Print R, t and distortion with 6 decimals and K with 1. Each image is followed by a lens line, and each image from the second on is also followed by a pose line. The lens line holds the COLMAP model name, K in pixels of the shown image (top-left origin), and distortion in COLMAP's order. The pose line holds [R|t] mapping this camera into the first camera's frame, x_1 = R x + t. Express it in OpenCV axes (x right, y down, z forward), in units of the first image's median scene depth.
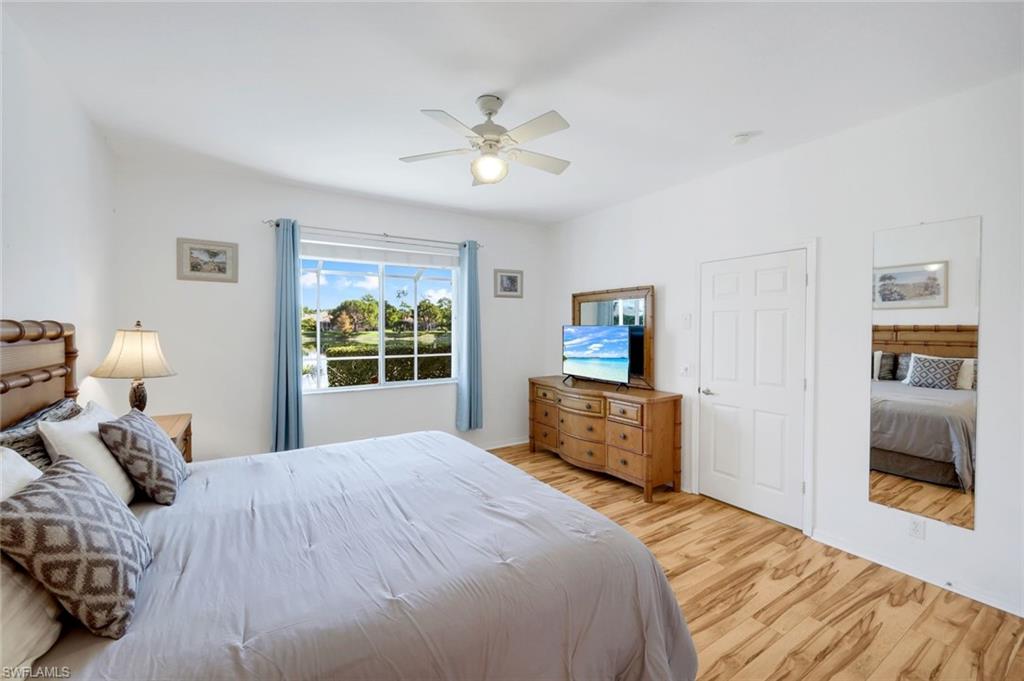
lens RADIAL K [[414.6, 0, 512.0], [0, 414.6, 340.5], [0, 0, 1]] dist [0.000498, 0.000164]
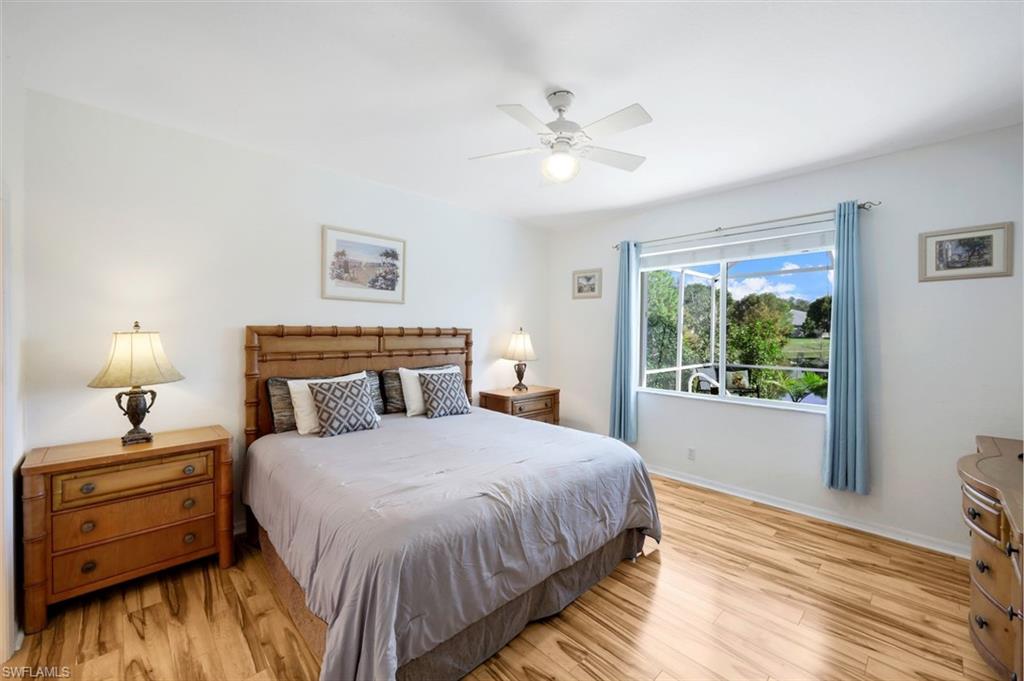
lens RADIAL K [[414.6, 0, 512.0], [0, 414.6, 340.5], [0, 0, 1]] dist [0.000498, 0.000164]
pose [[0.186993, 0.026981, -0.981991, 0.612688], [-0.039234, 0.999030, 0.019978, -0.018853], [0.981577, 0.034791, 0.187870, 0.493561]]
